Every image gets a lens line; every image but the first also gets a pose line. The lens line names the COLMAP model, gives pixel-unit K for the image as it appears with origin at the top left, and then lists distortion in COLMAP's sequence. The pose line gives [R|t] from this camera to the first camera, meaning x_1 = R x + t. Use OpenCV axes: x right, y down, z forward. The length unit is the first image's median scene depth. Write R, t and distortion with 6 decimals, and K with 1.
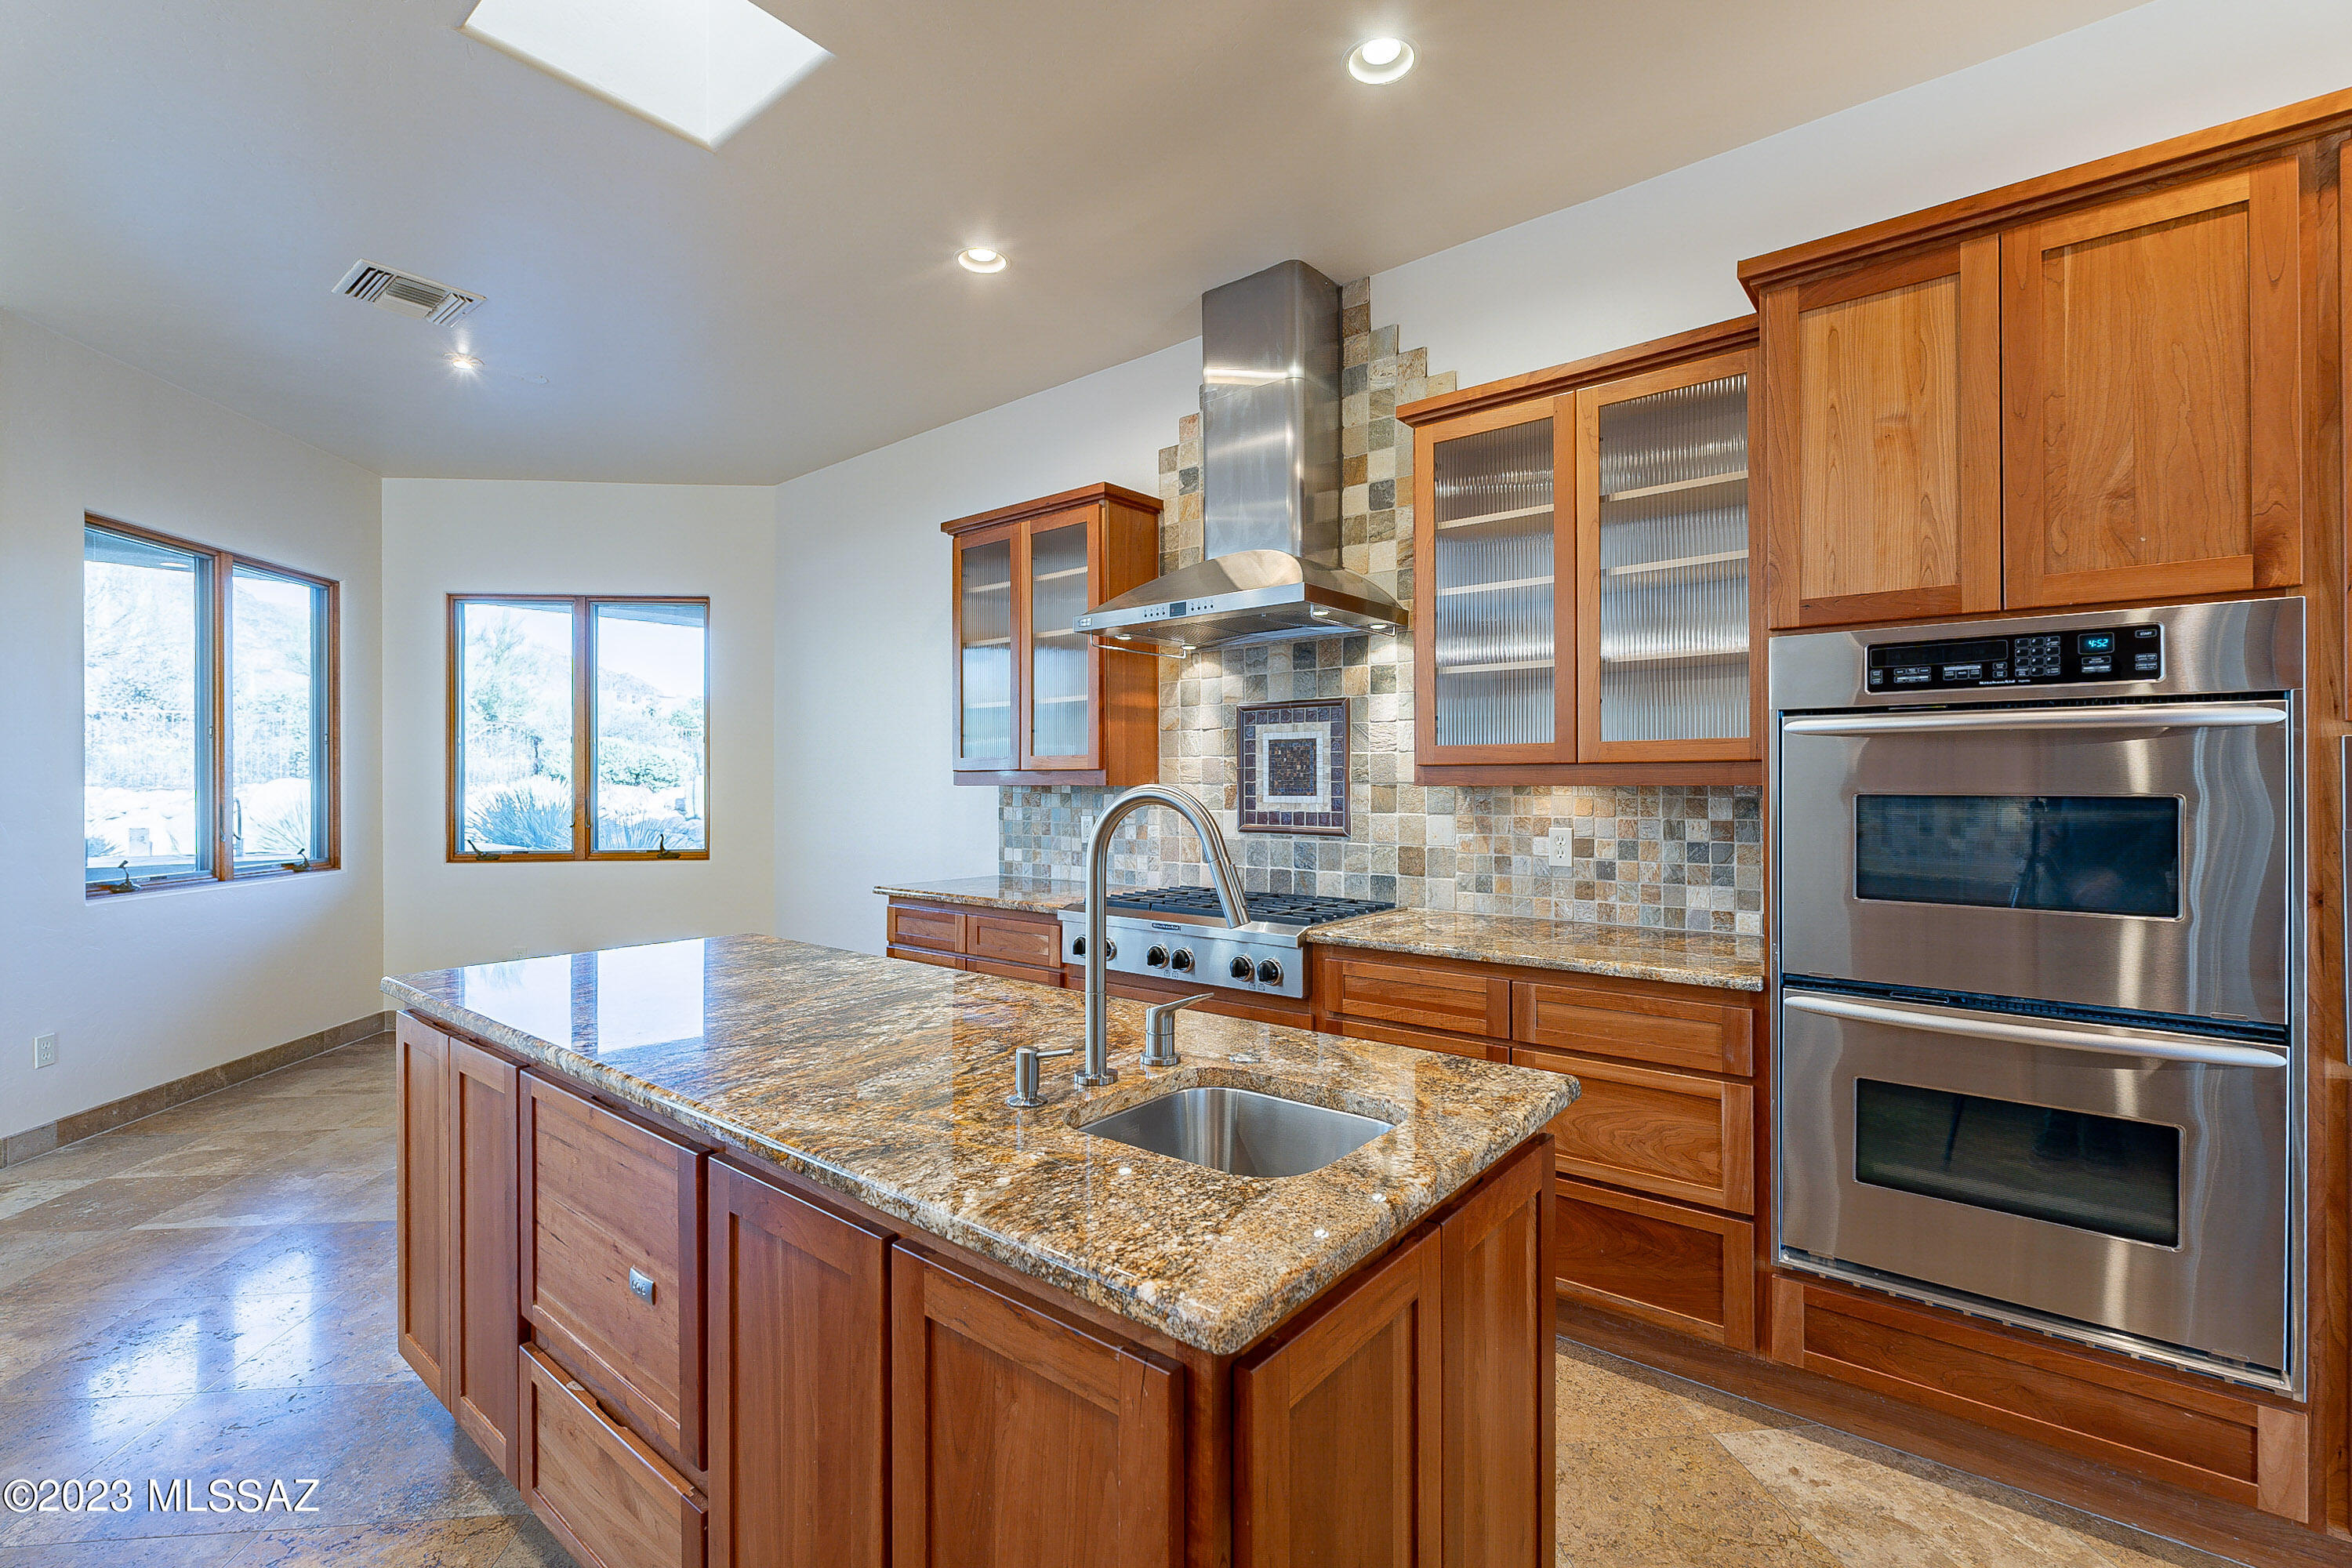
lens RADIAL K [[1048.4, 0, 1179.9], [0, 1048.4, 781.0], [0, 0, 1]] dist [0.003341, 0.000178]
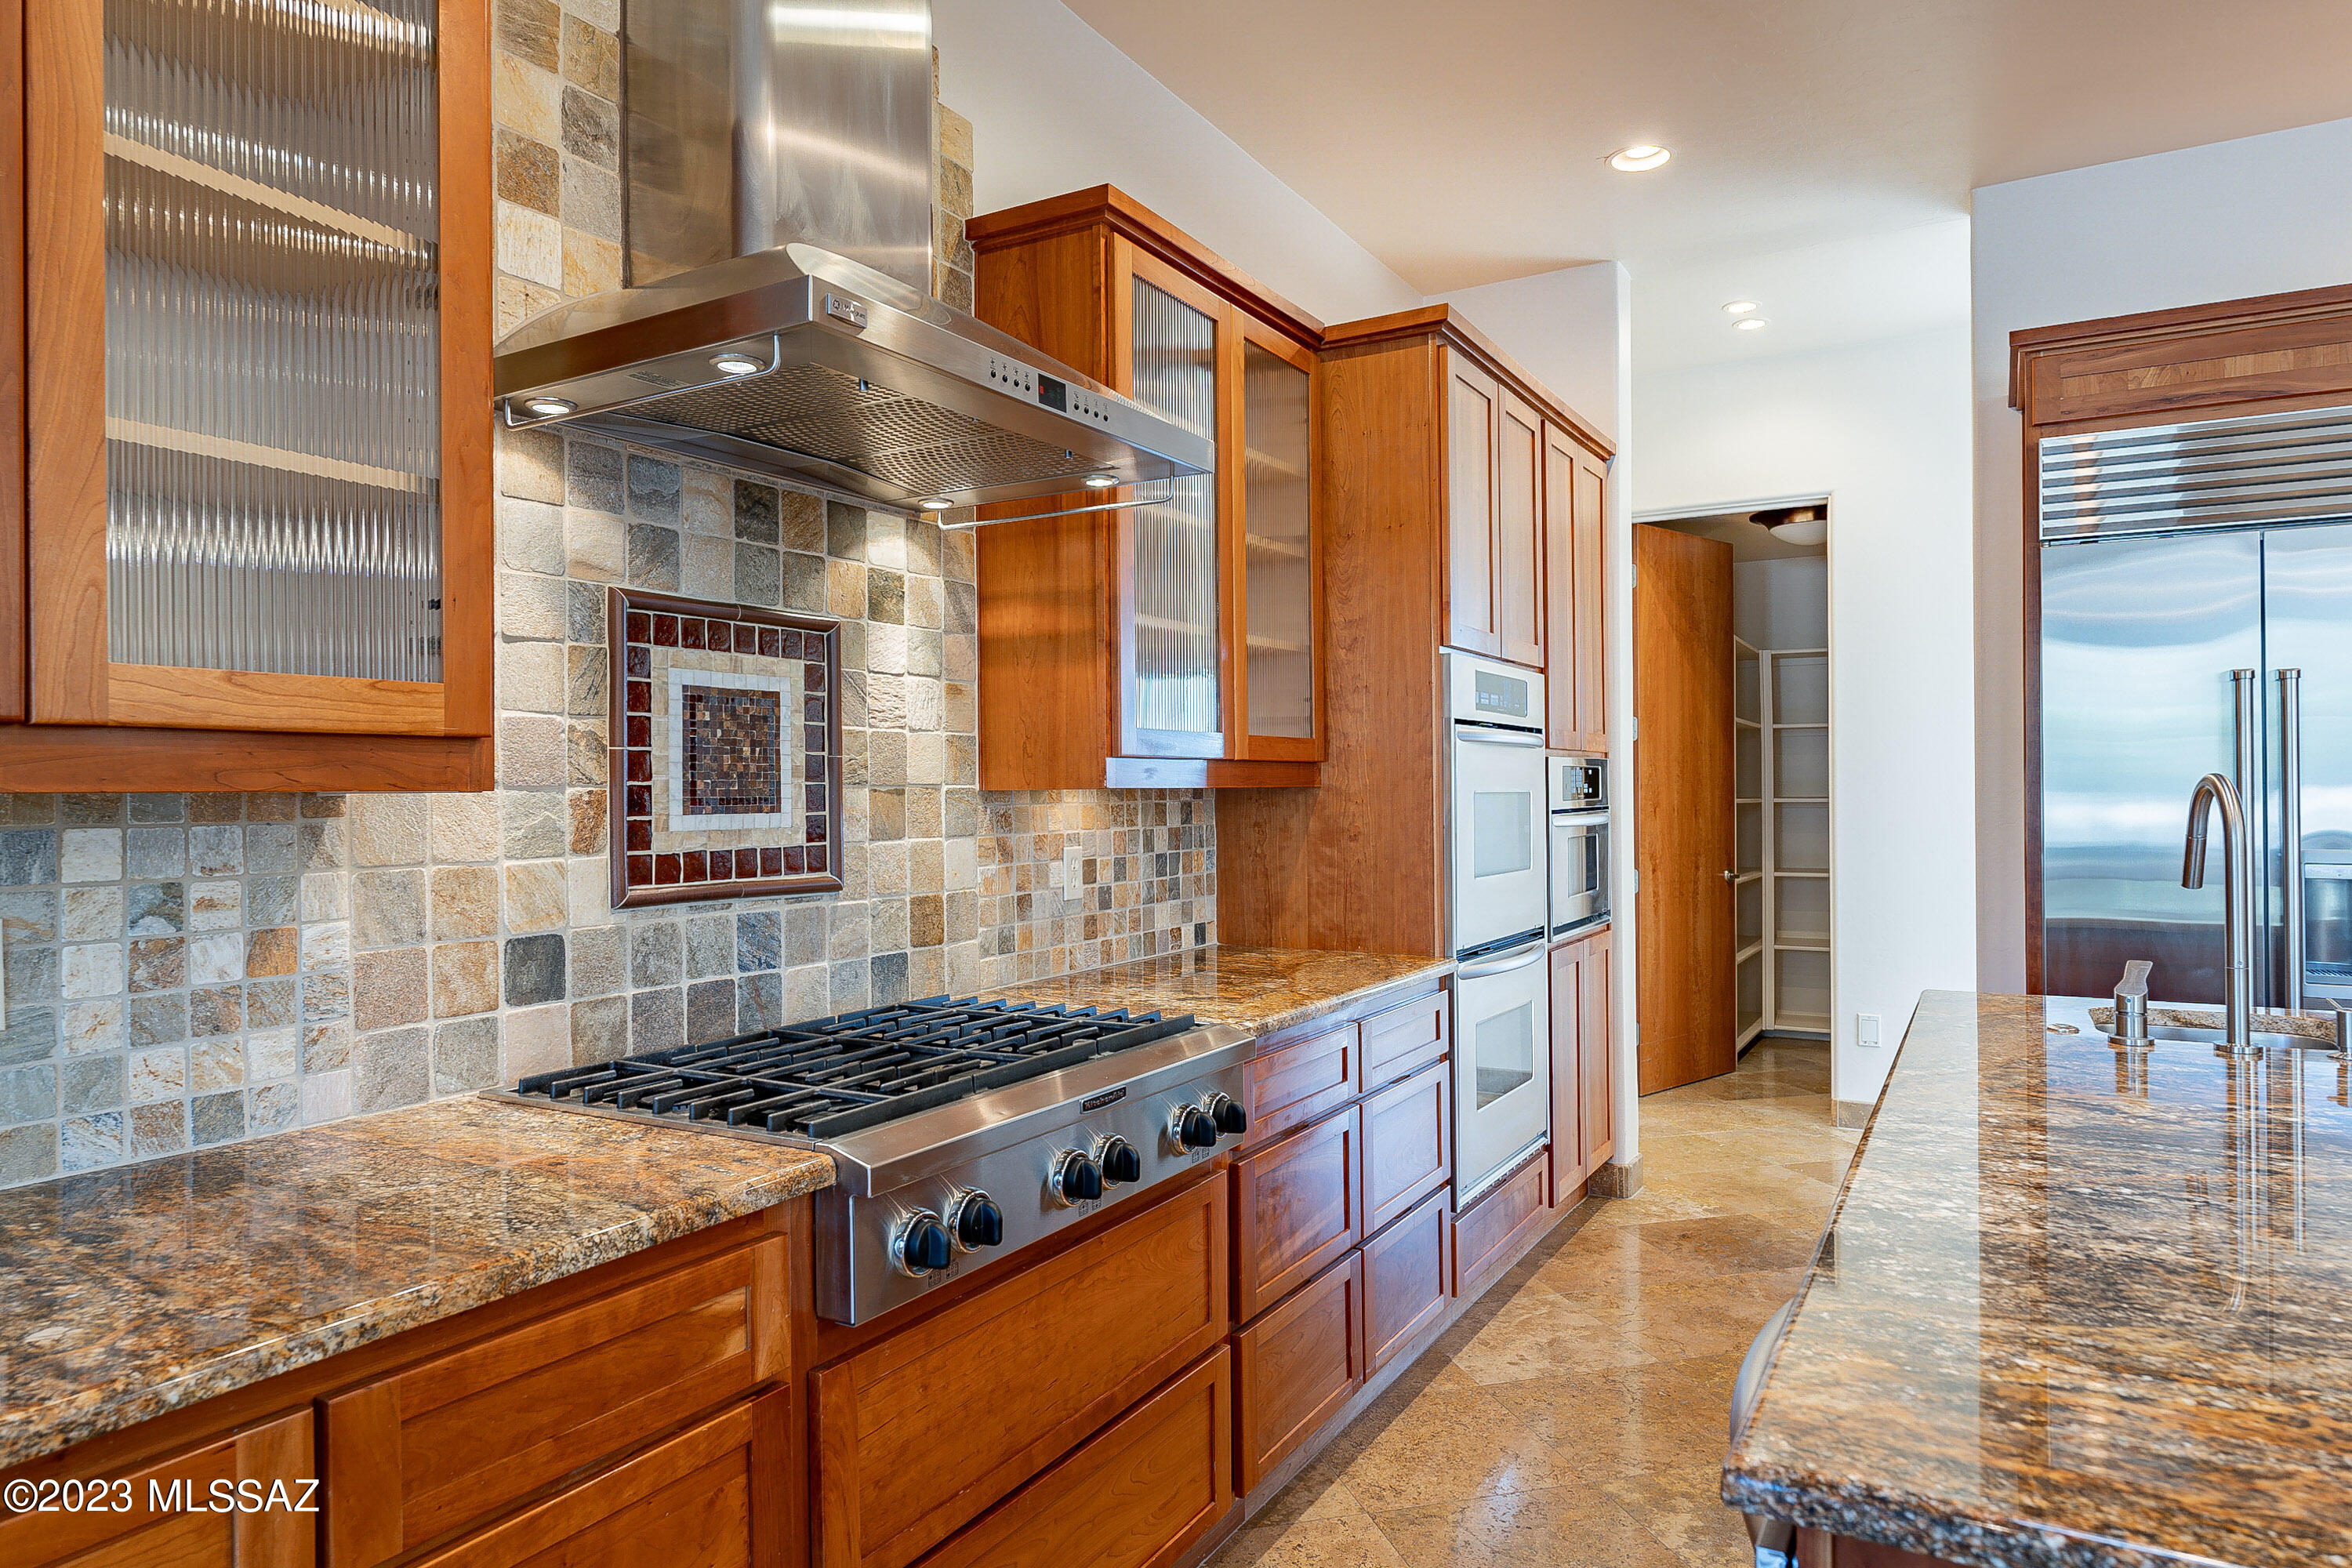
lens RADIAL K [[1434.9, 0, 1164.1], [0, 1434.9, 787.7], [0, 0, 1]] dist [-0.002370, 0.000239]
pose [[-0.150840, 0.005183, 0.988545, -0.545267], [0.007132, 0.999966, -0.004154, 0.006877], [-0.988533, 0.006424, -0.150871, 0.930009]]
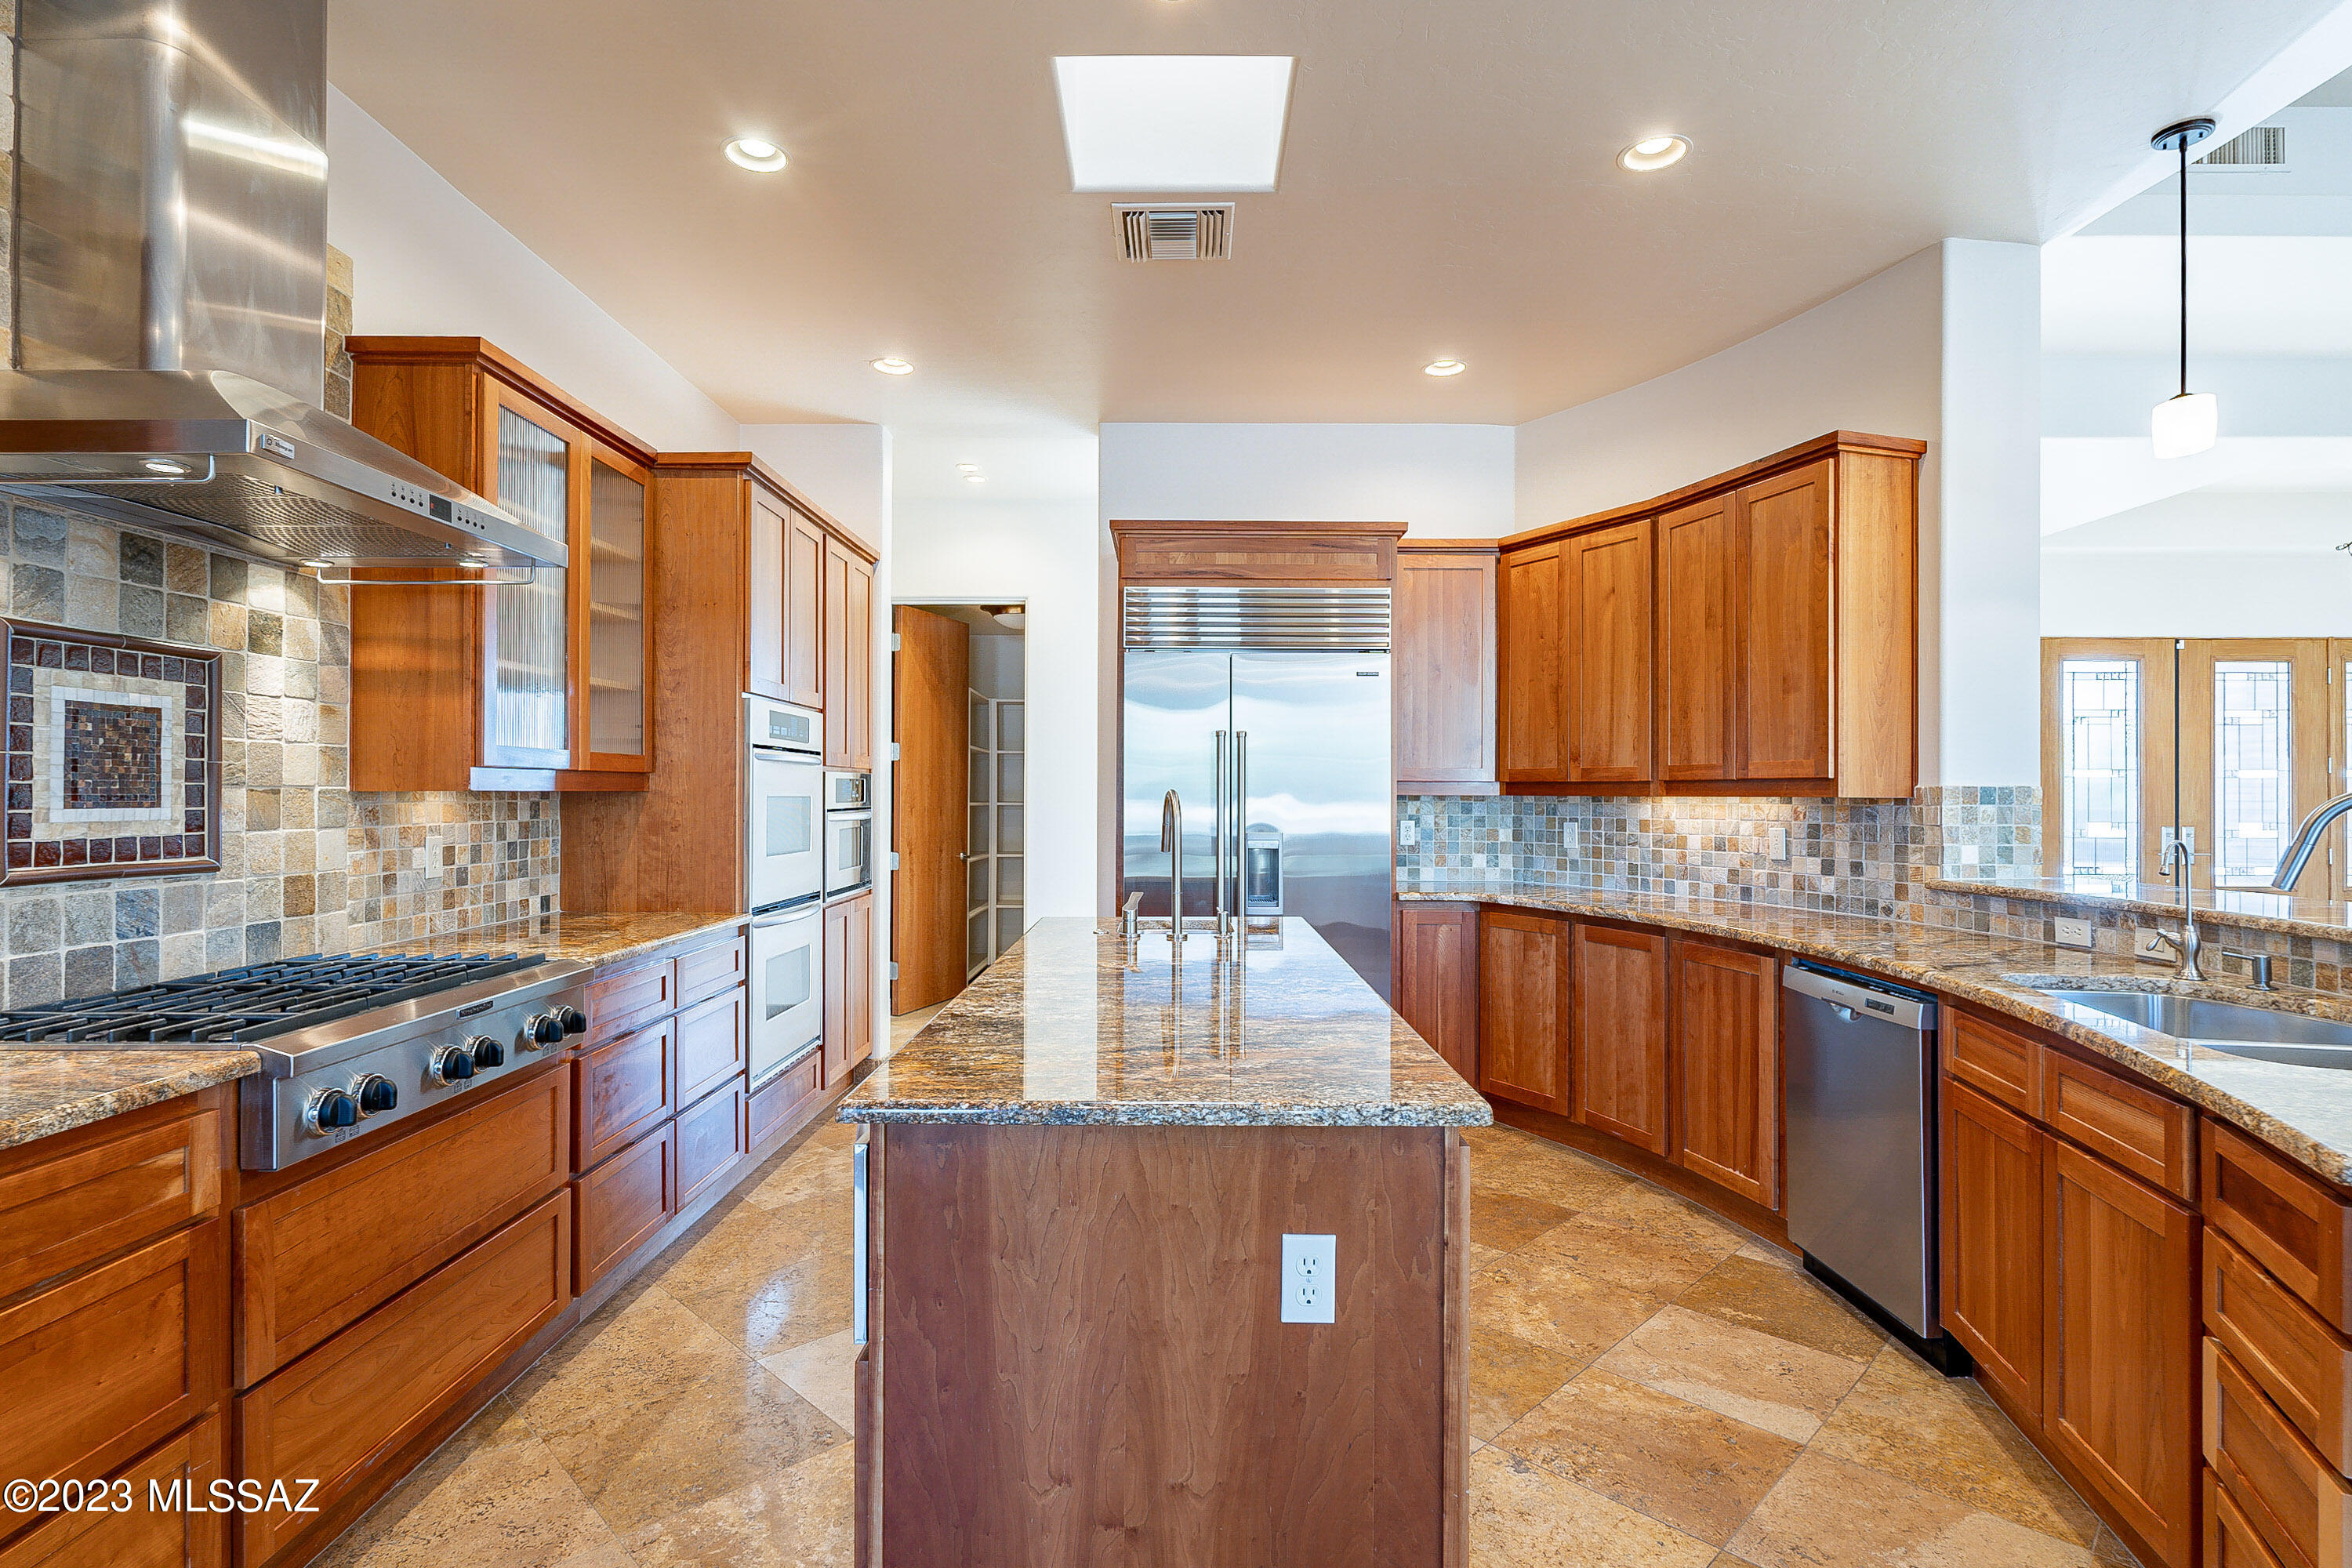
lens RADIAL K [[1156.9, 0, 1176.8], [0, 1156.9, 783.7], [0, 0, 1]] dist [-0.003086, 0.000468]
pose [[-0.632185, 0.007595, 0.774780, -0.724151], [-0.001728, 0.999936, -0.011212, 0.007249], [-0.774815, -0.008427, -0.632132, 0.972728]]
